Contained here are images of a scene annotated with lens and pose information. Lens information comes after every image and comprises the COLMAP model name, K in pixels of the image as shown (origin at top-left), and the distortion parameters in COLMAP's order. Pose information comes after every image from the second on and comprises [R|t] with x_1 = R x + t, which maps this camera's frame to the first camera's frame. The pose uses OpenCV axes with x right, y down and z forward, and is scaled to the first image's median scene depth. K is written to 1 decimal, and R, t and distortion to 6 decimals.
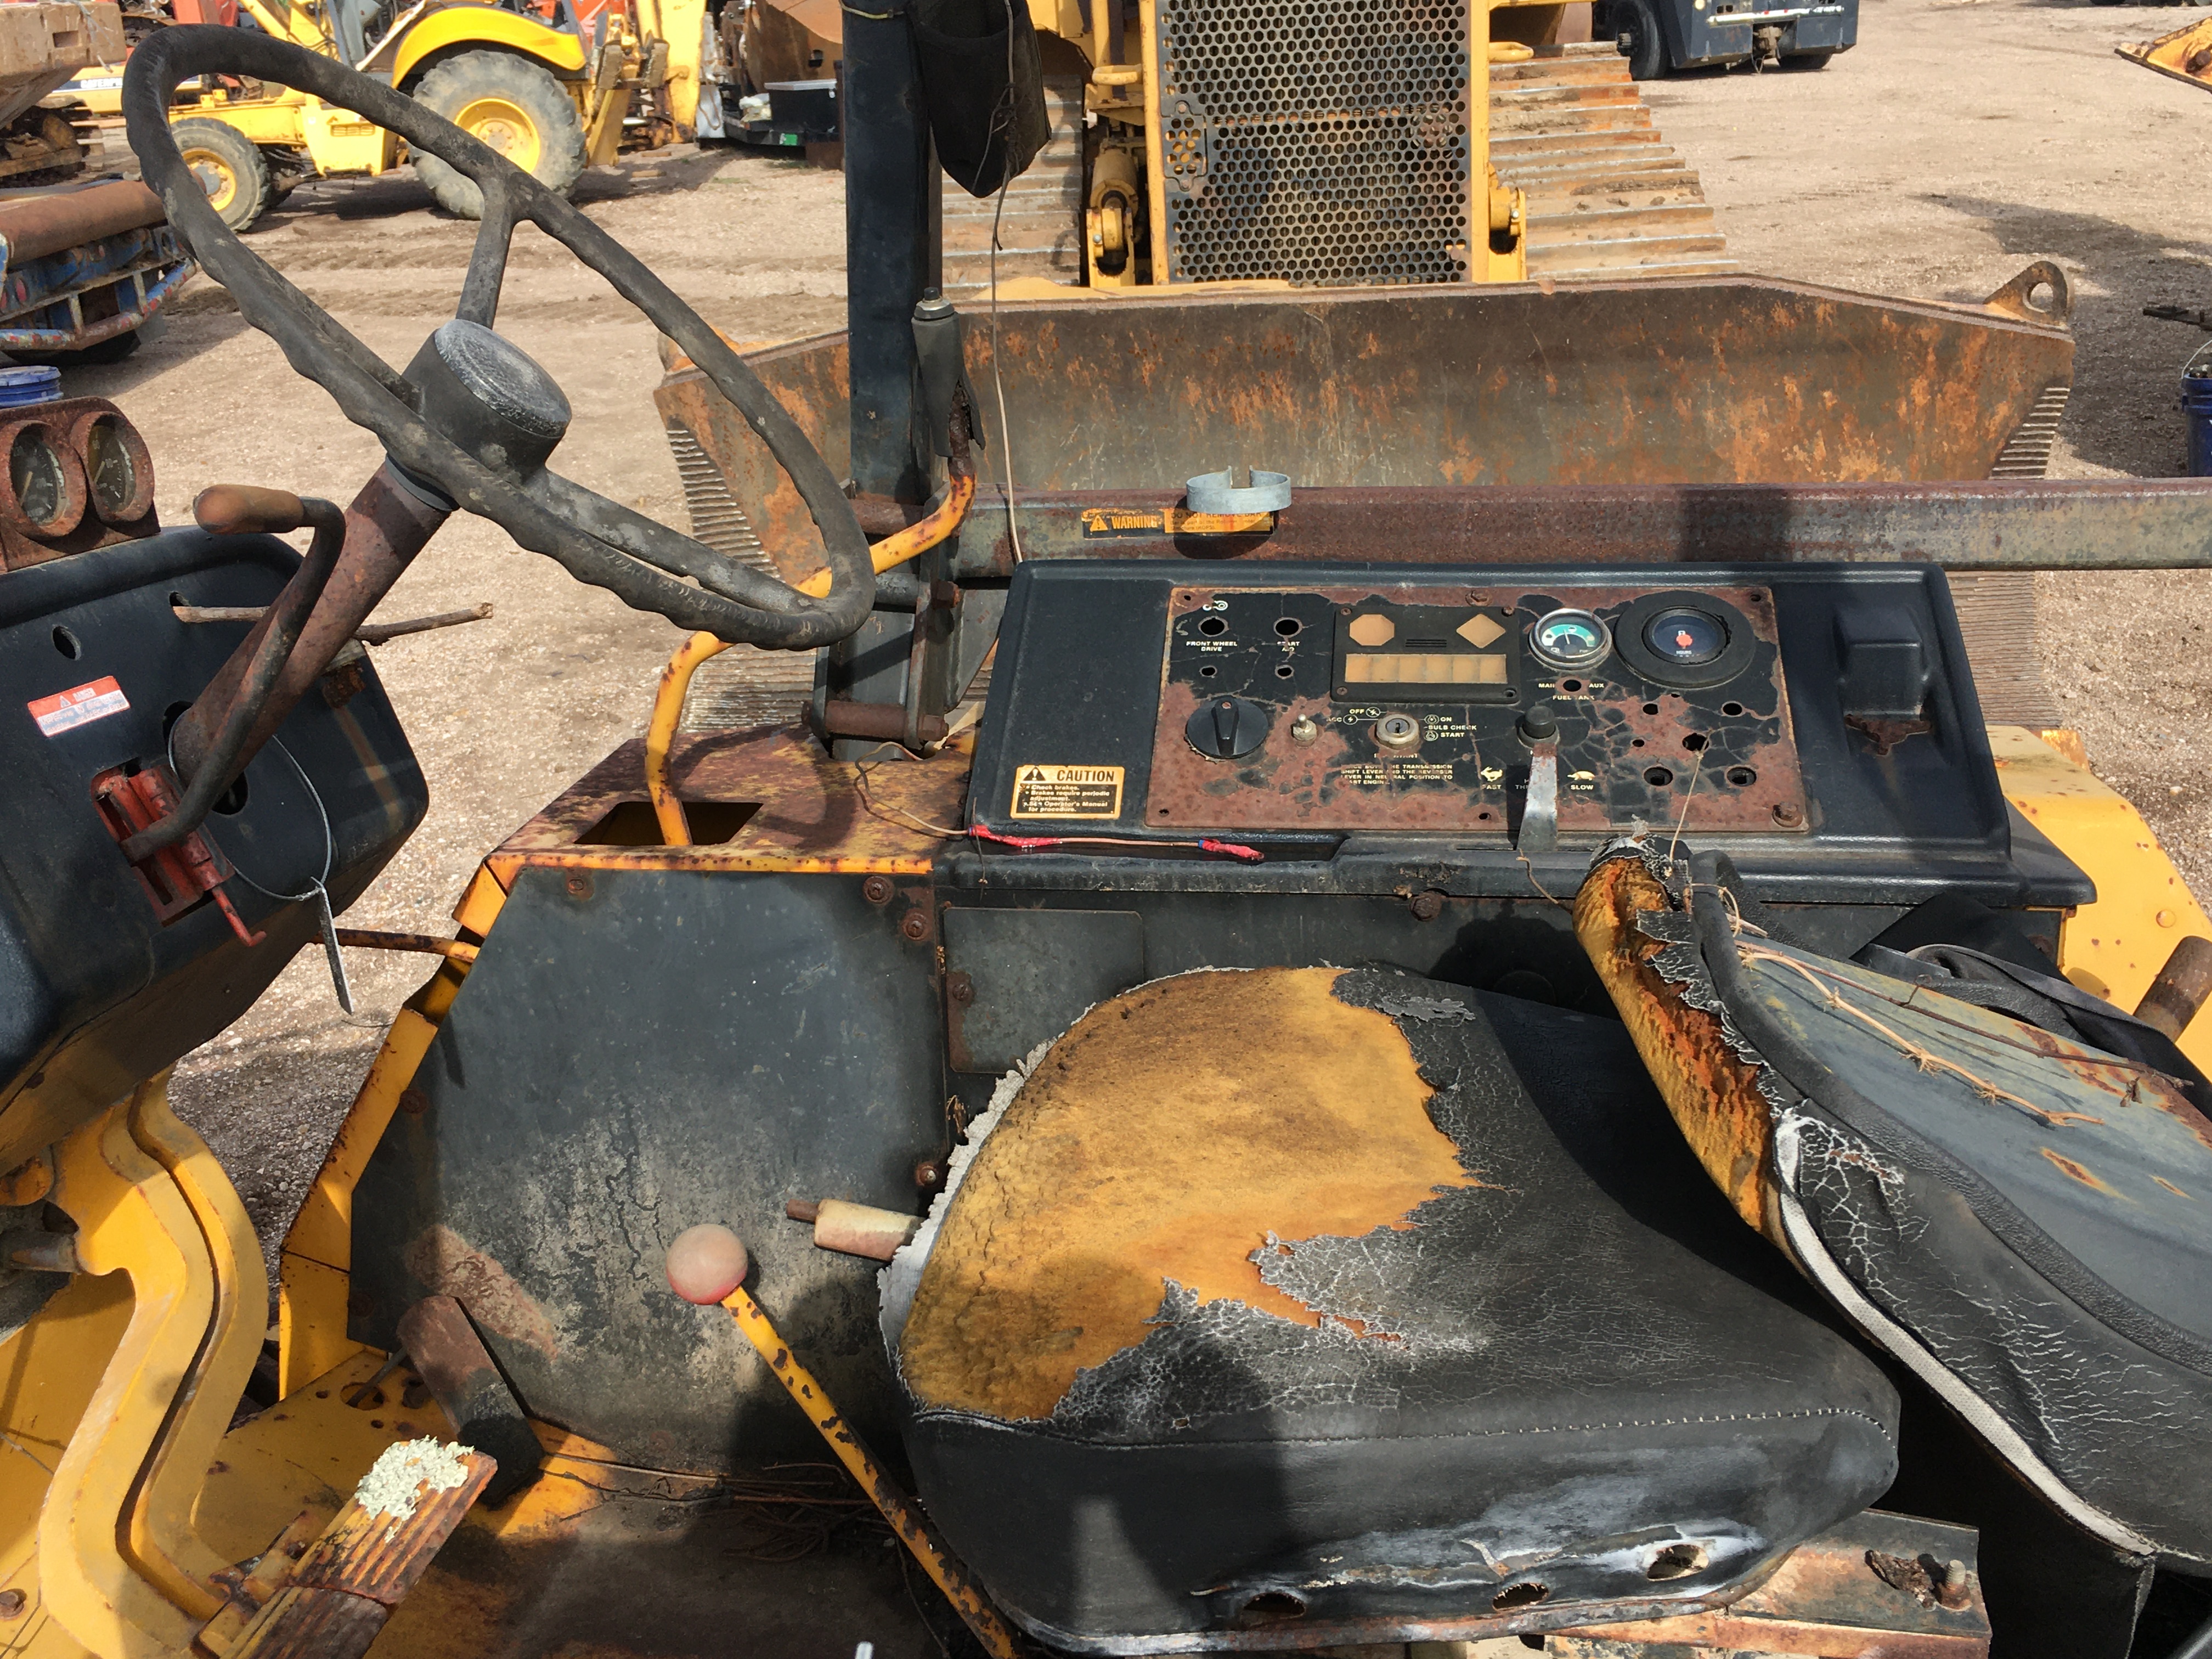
lens RADIAL K [[2221.2, 0, 1106.0], [0, 2221.2, 829.5], [0, 0, 1]] dist [0.009822, 0.010919]
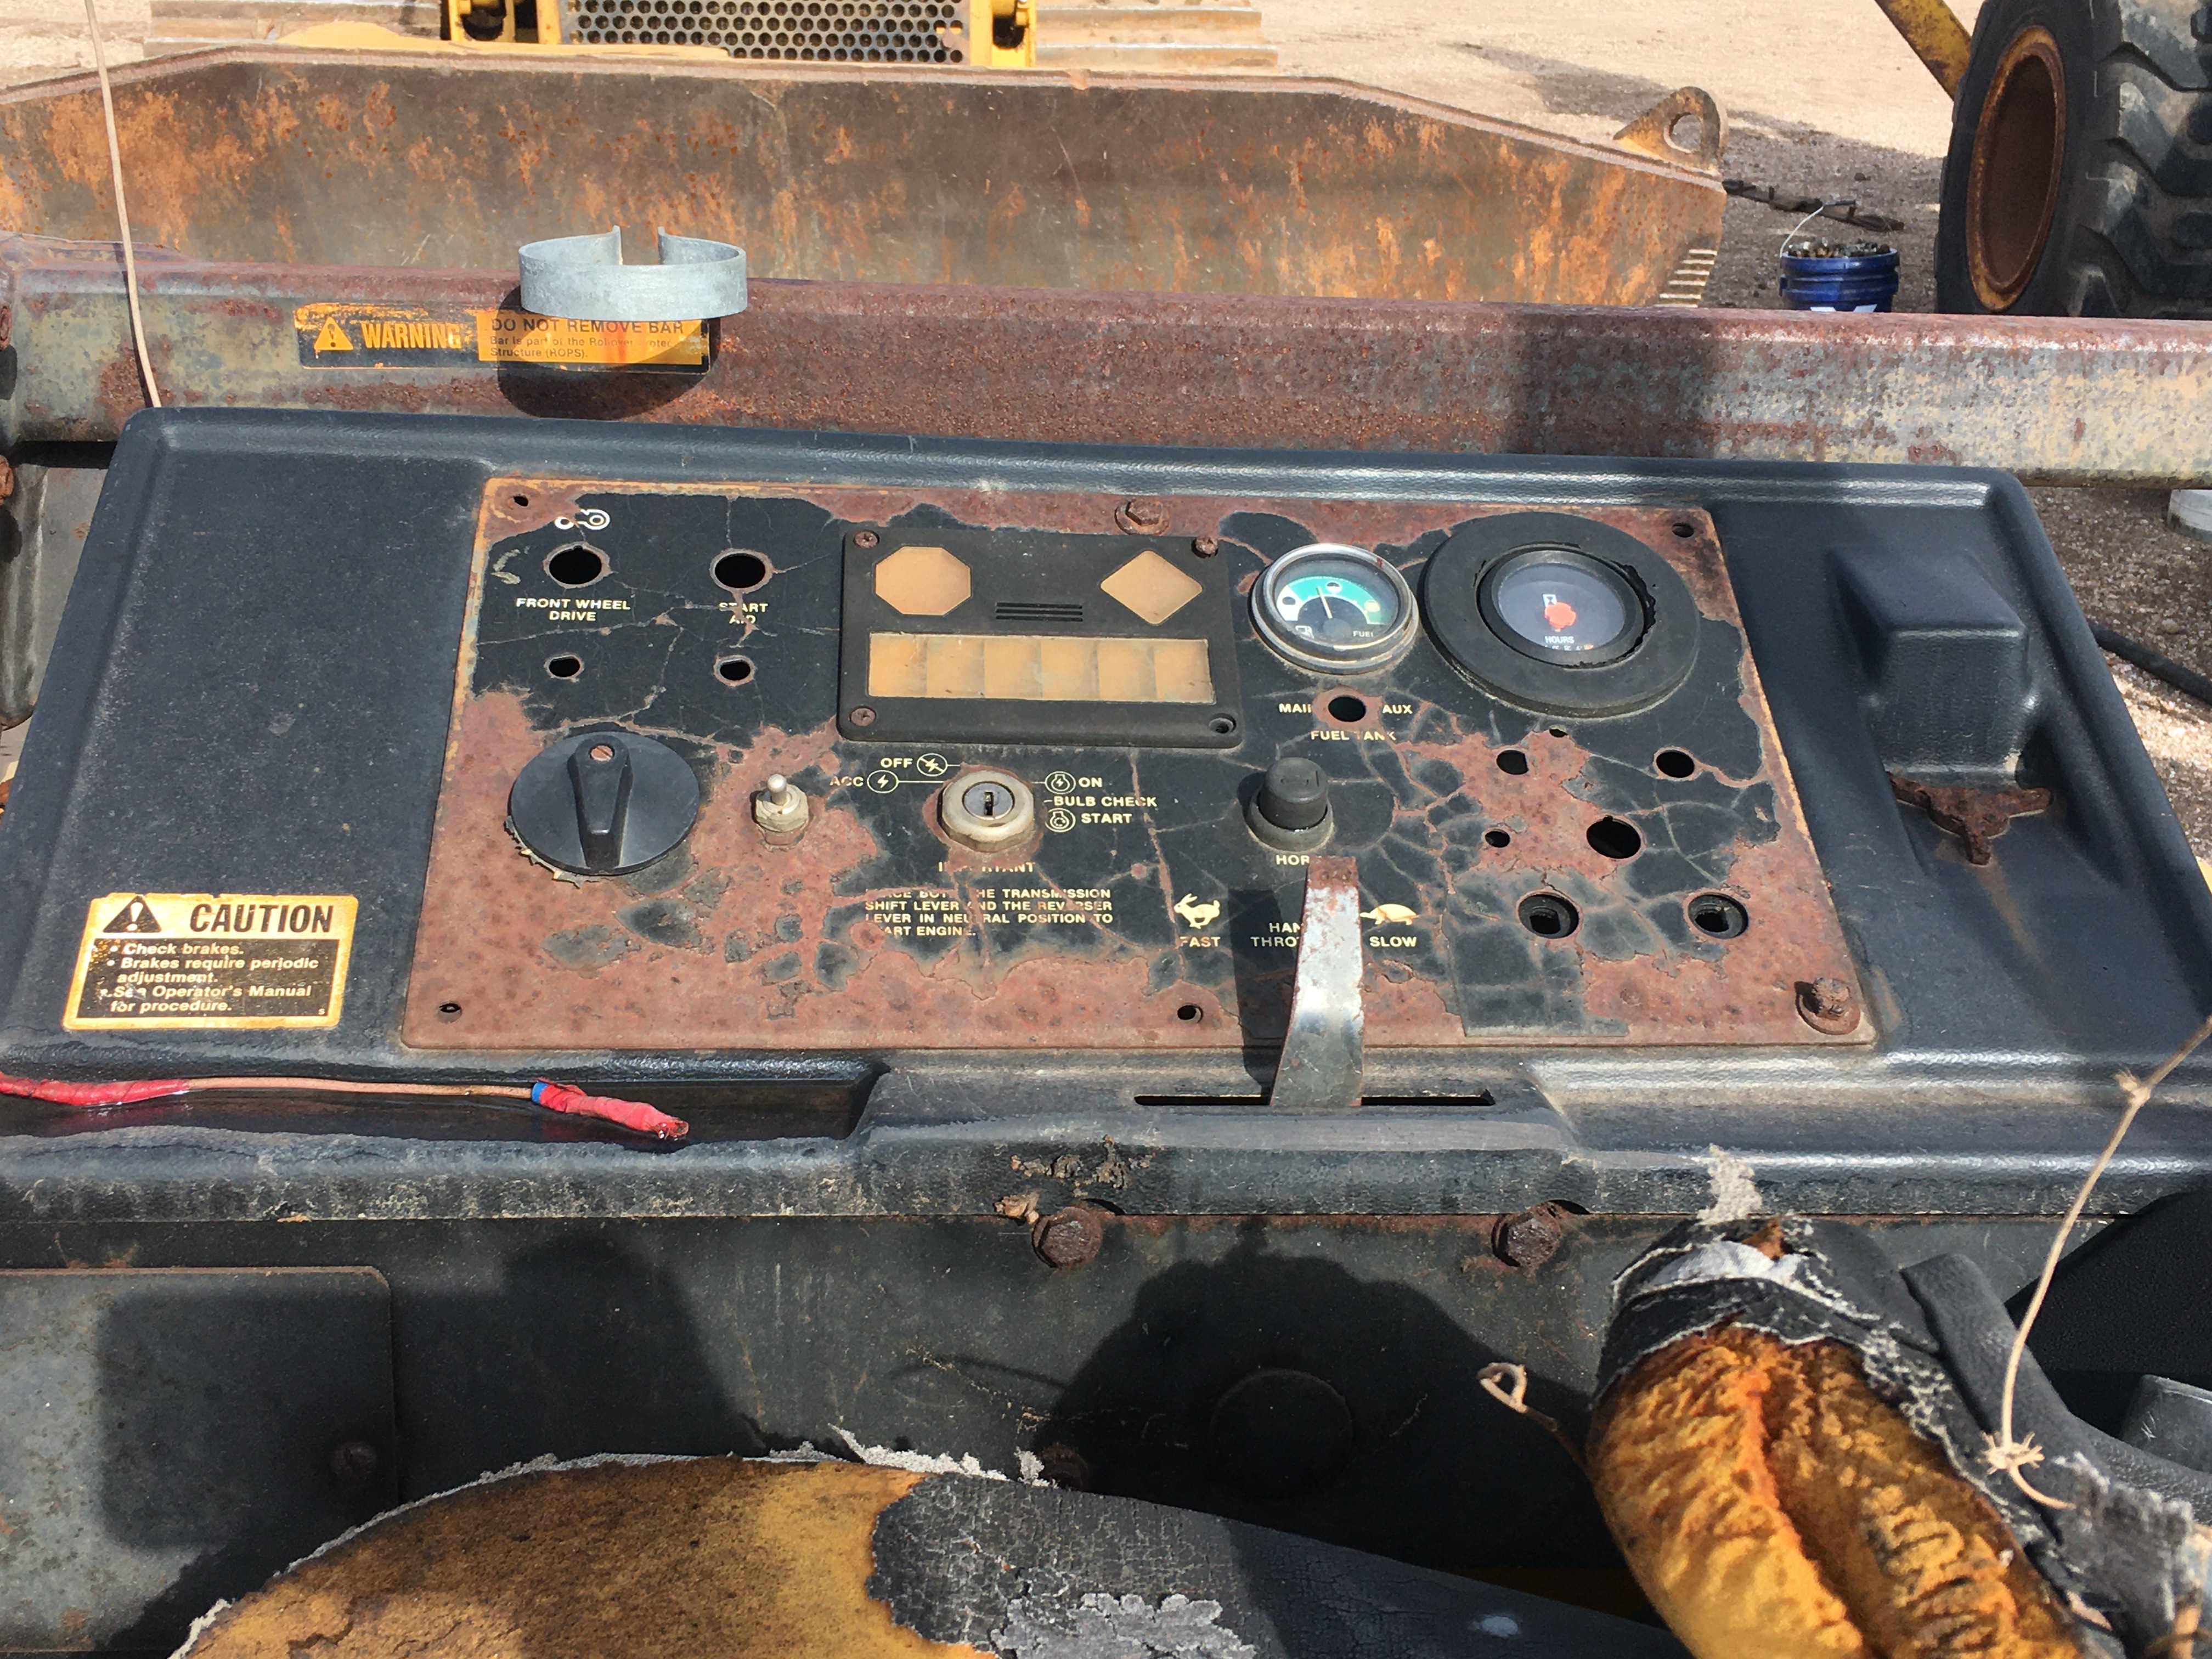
lens RADIAL K [[2484.1, 0, 1104.2], [0, 2484.1, 799.9], [0, 0, 1]] dist [0.024583, 0.030470]
pose [[0.972953, -0.003369, 0.230977, 0.036159], [-0.001544, 0.999776, 0.021086, -0.055137], [-0.230997, -0.020873, 0.972731, 0.484948]]
